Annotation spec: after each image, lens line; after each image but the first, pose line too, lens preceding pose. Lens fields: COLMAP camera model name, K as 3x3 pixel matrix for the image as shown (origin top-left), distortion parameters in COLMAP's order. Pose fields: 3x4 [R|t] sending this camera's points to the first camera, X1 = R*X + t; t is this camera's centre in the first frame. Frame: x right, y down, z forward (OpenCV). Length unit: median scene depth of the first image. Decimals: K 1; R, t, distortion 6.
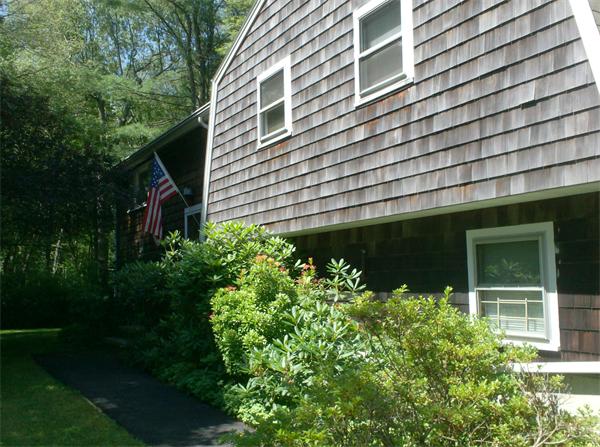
lens RADIAL K [[654.2, 0, 304.3], [0, 654.2, 223.6], [0, 0, 1]] dist [0.085943, 0.000000]
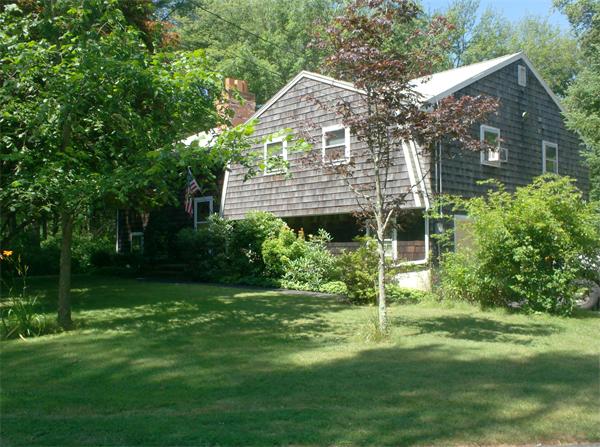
lens RADIAL K [[654.2, 0, 303.8], [0, 654.2, 223.2], [0, 0, 1]] dist [0.085943, 0.000000]
pose [[0.973447, 0.025694, 0.227466, -0.553878], [-0.035027, 0.998698, 0.037090, -0.057582], [-0.226217, -0.044072, 0.973079, -1.407541]]
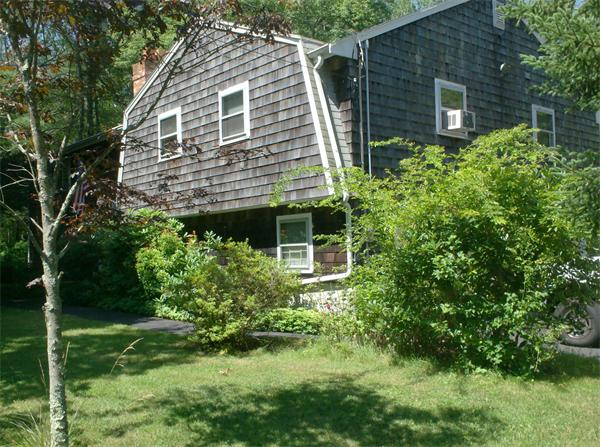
lens RADIAL K [[654.2, 0, 302.8], [0, 654.2, 223.1], [0, 0, 1]] dist [0.085943, 0.000000]
pose [[0.982682, 0.001044, 0.185295, -0.031060], [-0.007422, 0.999403, 0.033728, -0.030482], [-0.185149, -0.034519, 0.982104, -0.811918]]
